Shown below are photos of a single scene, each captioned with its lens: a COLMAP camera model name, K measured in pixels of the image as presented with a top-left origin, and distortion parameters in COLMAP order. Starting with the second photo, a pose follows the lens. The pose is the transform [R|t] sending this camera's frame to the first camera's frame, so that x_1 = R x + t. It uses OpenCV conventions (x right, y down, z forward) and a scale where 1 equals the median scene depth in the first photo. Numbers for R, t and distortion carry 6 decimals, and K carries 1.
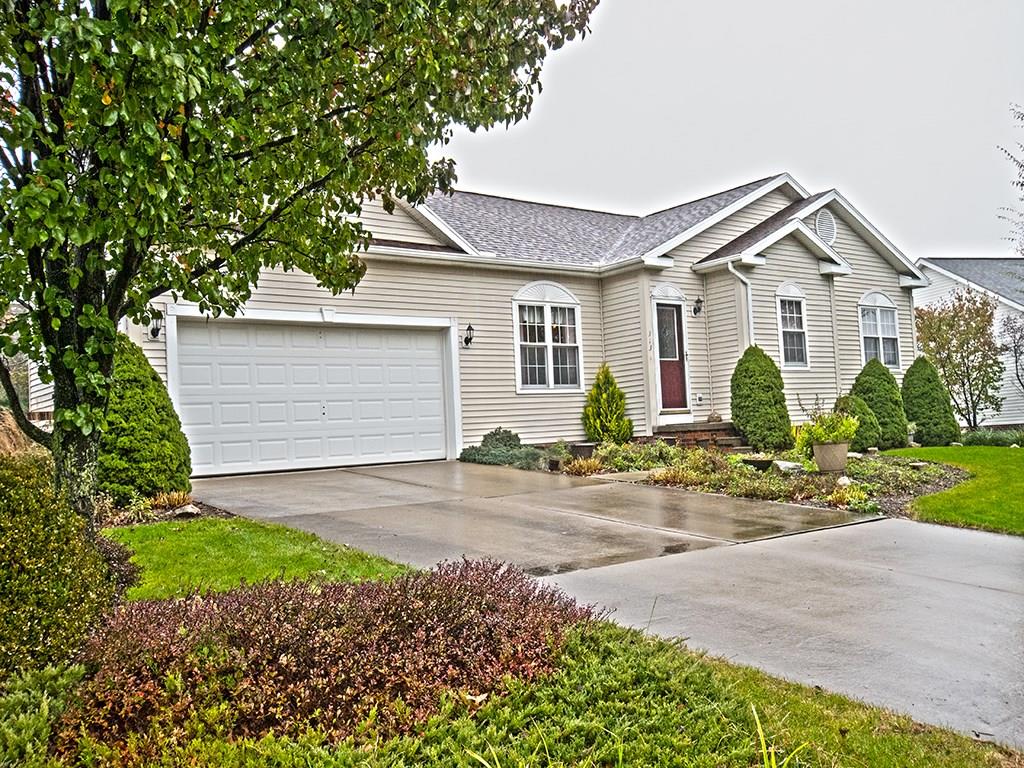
lens RADIAL K [[987.8, 0, 512.4], [0, 987.8, 383.2], [0, 0, 1]] dist [-0.019153, 0.000000]
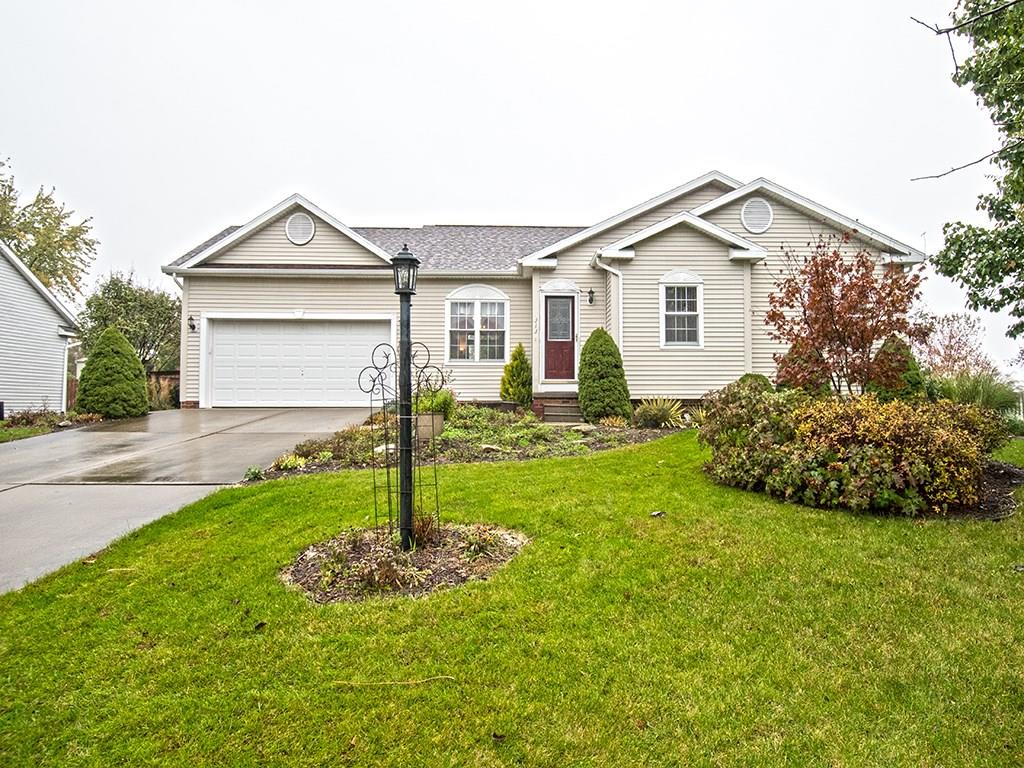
lens RADIAL K [[562.5, 0, 512.2], [0, 562.5, 385.0], [0, 0, 1]] dist [0.003809, 0.000196]
pose [[0.788239, 0.046983, -0.613573, 0.555354], [-0.007779, 0.997762, 0.066408, -0.014361], [0.615320, -0.047572, 0.786840, 0.394039]]
